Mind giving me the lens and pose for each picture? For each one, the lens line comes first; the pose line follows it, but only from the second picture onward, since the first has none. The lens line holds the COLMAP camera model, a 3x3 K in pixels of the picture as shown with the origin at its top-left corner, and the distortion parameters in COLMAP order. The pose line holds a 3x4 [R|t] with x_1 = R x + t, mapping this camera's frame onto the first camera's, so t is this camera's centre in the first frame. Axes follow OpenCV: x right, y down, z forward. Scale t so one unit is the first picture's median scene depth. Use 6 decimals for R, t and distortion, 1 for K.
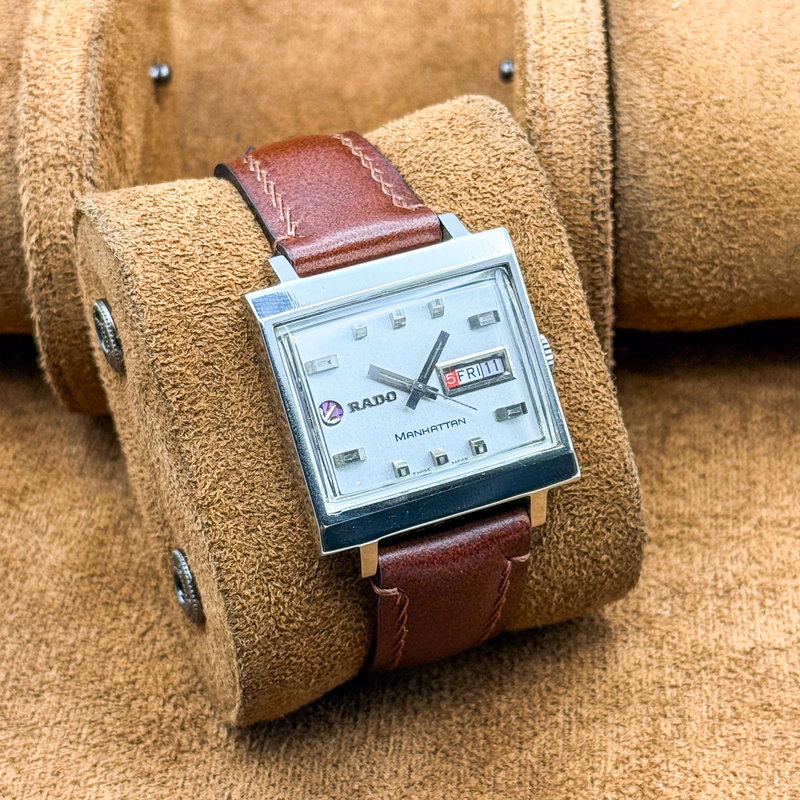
lens RADIAL K [[2088.3, 0, 381.3], [0, 2088.3, 401.0], [0, 0, 1]] dist [-0.009973, 0.080254]
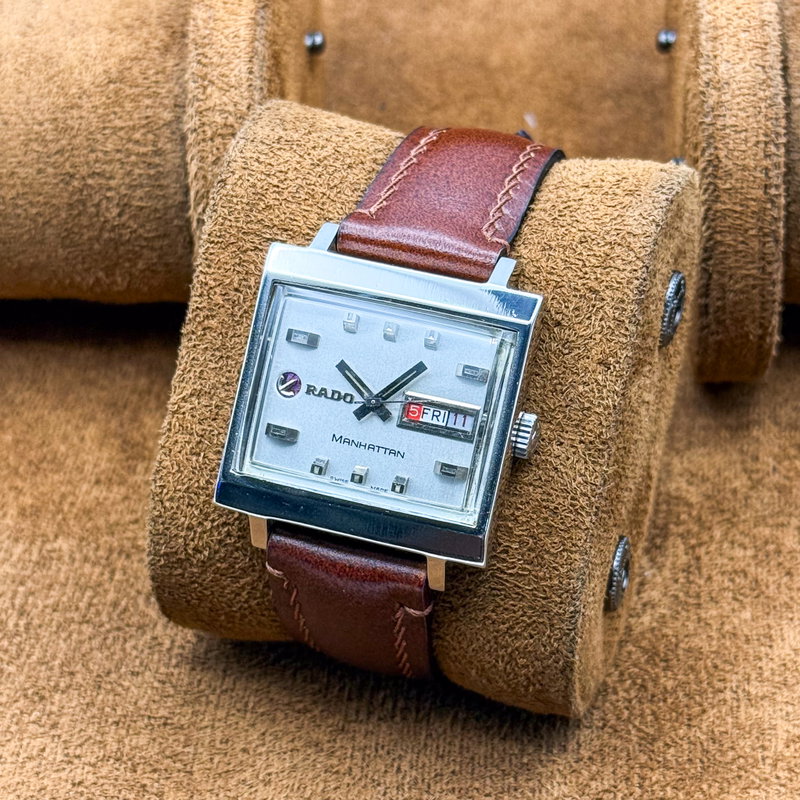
lens RADIAL K [[2088.3, 0, 381.3], [0, 2088.3, 401.0], [0, 0, 1]] dist [-0.009973, 0.080254]
pose [[0.765084, 0.451979, -0.458651, 0.462790], [-0.423393, 0.889750, 0.170536, -0.173176], [0.485164, 0.063715, 0.872099, 0.144113]]
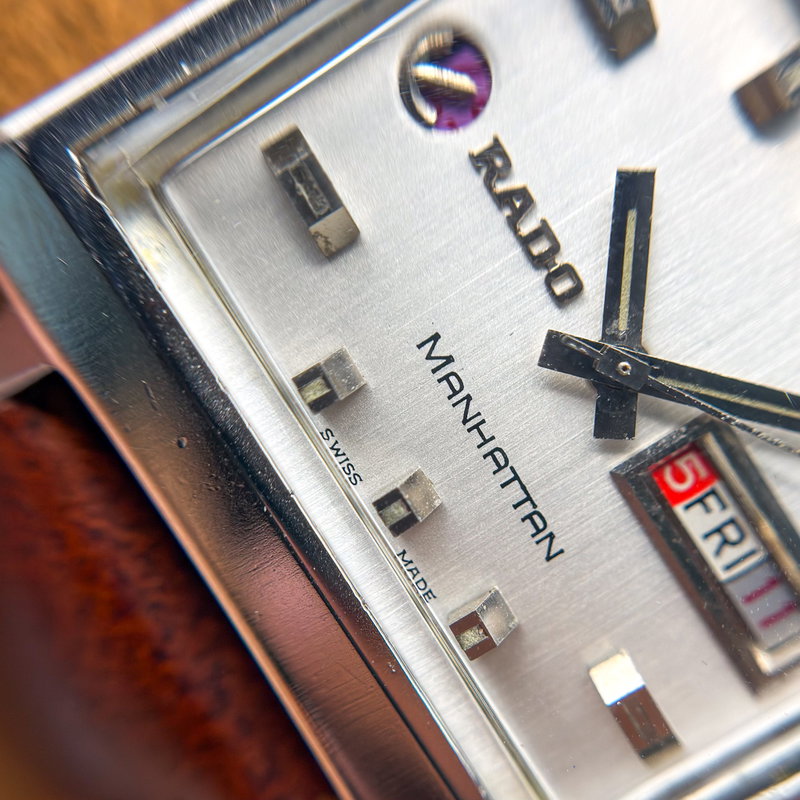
lens RADIAL K [[1565.2, 0, 427.8], [0, 1565.2, 447.6], [0, 0, 1]] dist [0.527130, 3.249573]
pose [[0.264704, 0.956265, -0.124456, 0.047719], [-0.953677, 0.278721, 0.113206, -0.002725], [0.142943, 0.088725, 0.985746, 0.772197]]
